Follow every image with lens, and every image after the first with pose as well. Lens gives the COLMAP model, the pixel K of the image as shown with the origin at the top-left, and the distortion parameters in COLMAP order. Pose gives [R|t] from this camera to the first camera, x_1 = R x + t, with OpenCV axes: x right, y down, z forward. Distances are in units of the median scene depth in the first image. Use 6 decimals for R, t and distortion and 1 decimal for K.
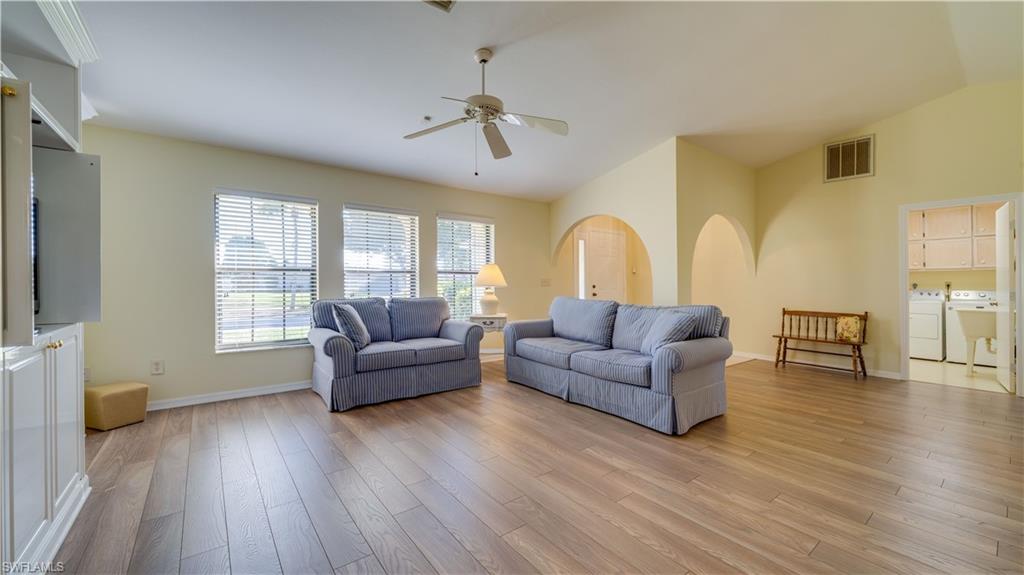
lens RADIAL K [[400.4, 0, 512.9], [0, 400.4, 281.4], [0, 0, 1]] dist [-0.003651, -0.000321]
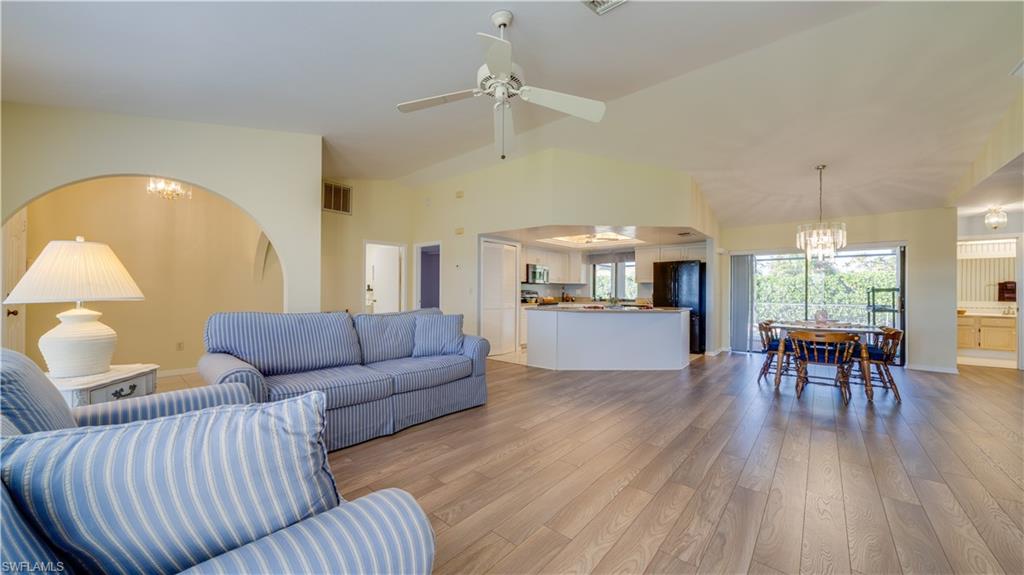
lens RADIAL K [[356.2, 0, 510.5], [0, 356.2, 292.1], [0, 0, 1]] dist [-0.008018, 0.000168]
pose [[-0.191657, -0.009529, 0.981416, -0.540458], [-0.007200, 0.999940, 0.008303, -0.002562], [-0.981436, -0.005474, -0.191714, 0.772611]]
